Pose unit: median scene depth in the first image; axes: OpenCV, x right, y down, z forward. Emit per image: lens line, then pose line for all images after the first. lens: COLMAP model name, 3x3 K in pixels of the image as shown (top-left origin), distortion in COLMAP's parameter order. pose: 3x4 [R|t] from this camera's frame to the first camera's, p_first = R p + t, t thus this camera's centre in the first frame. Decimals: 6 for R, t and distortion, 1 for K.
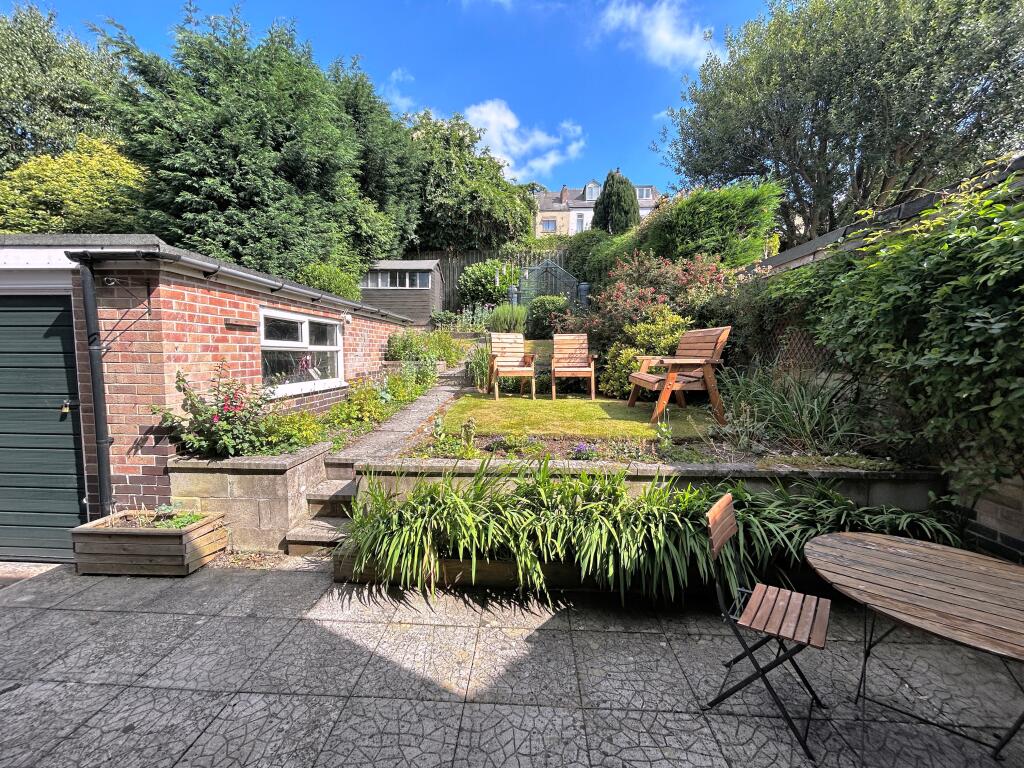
lens RADIAL K [[414.1, 0, 509.1], [0, 414.1, 383.0], [0, 0, 1]] dist [-0.001507, 0.000407]
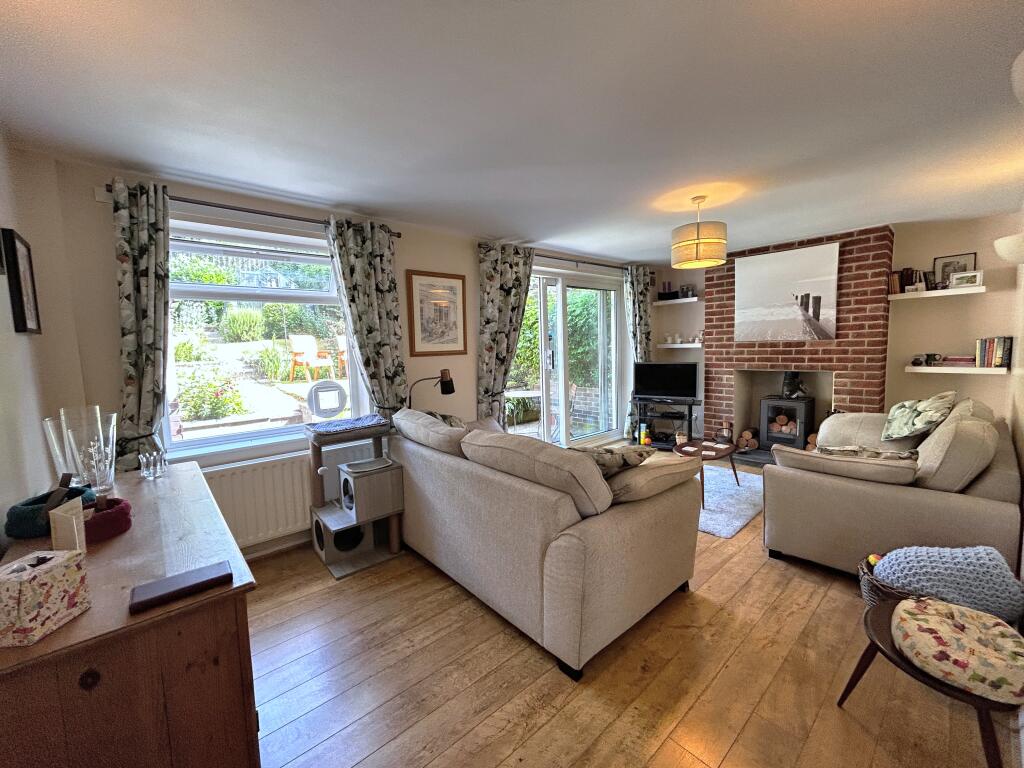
lens RADIAL K [[414.1, 0, 509.1], [0, 414.1, 383.0], [0, 0, 1]] dist [-0.001507, 0.000407]
pose [[0.716250, -0.092615, 0.691671, -0.518295], [0.085352, 0.995339, 0.044892, 0.034160], [-0.692604, 0.026882, 0.720817, -0.500568]]
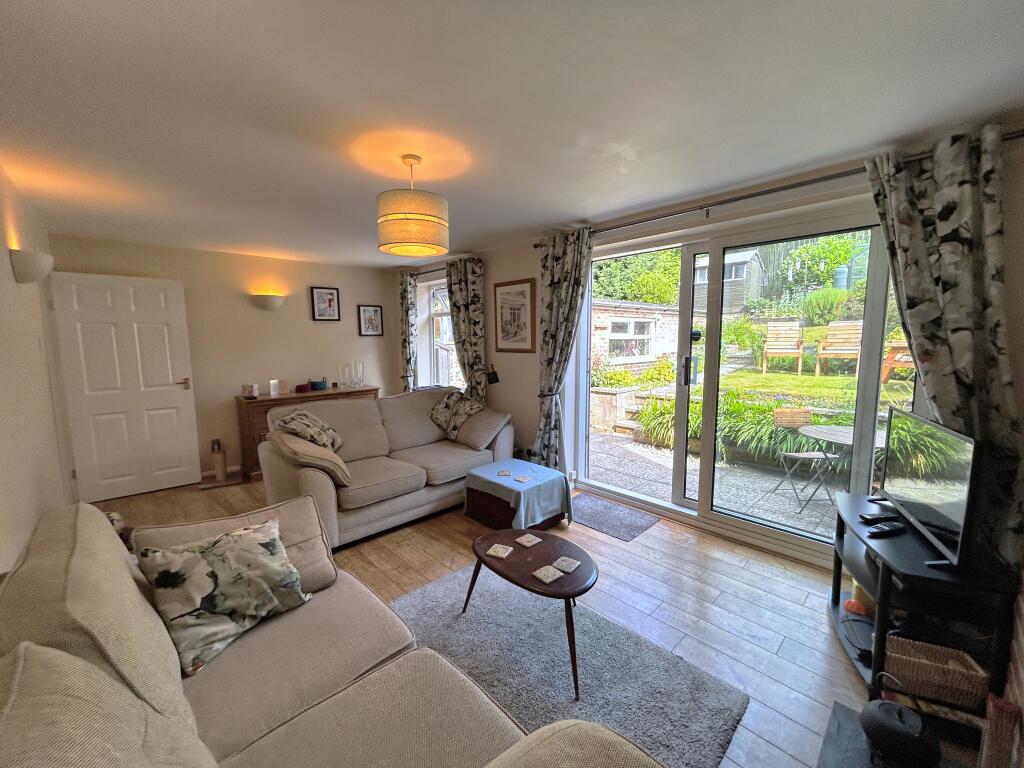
lens RADIAL K [[414.1, 0, 509.1], [0, 414.1, 383.0], [0, 0, 1]] dist [-0.001507, 0.000407]
pose [[0.721944, 0.062318, -0.689140, 0.290024], [-0.035521, 0.997961, 0.053032, 0.027842], [0.691040, -0.013807, 0.722685, -0.510310]]
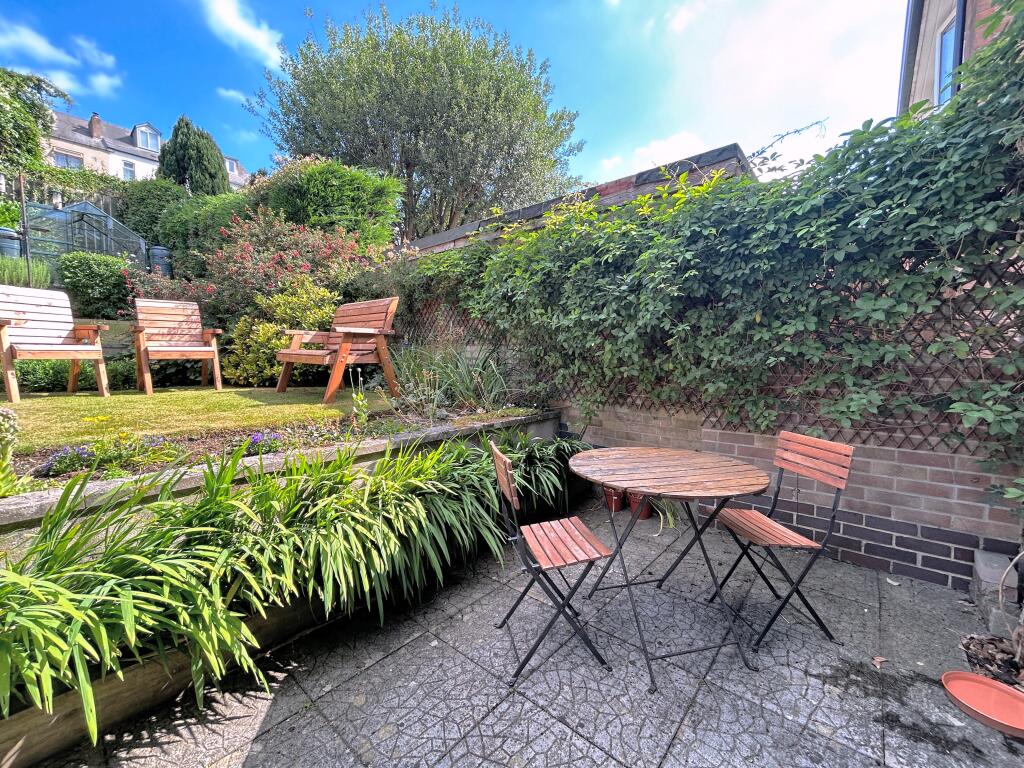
lens RADIAL K [[414.1, 0, 509.1], [0, 414.1, 383.0], [0, 0, 1]] dist [-0.001507, 0.000407]
pose [[0.616120, -0.051414, 0.785973, -0.055800], [0.056398, 0.998186, 0.021086, 0.040541], [-0.785631, 0.031335, 0.617902, 0.133987]]
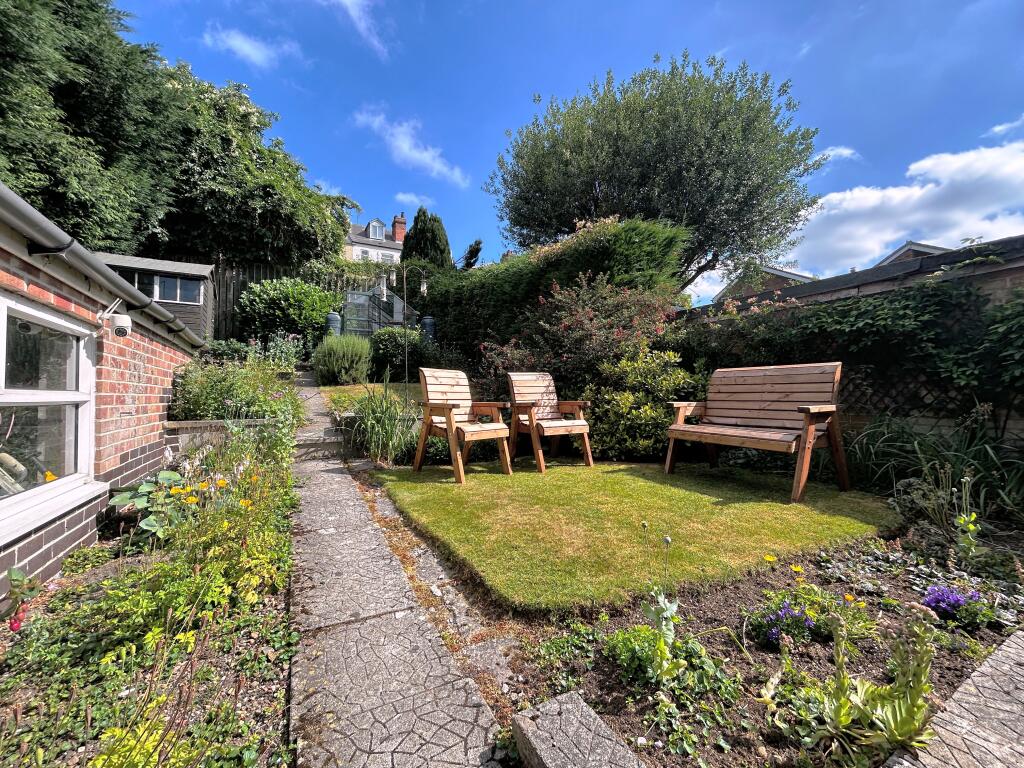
lens RADIAL K [[410.3, 0, 502.4], [0, 410.3, 384.7], [0, 0, 1]] dist [0.001253, 0.000516]
pose [[0.850861, 0.003536, 0.525378, -0.279406], [0.051390, 0.994622, -0.089922, -0.039944], [-0.522871, 0.103510, 0.846104, 0.463388]]
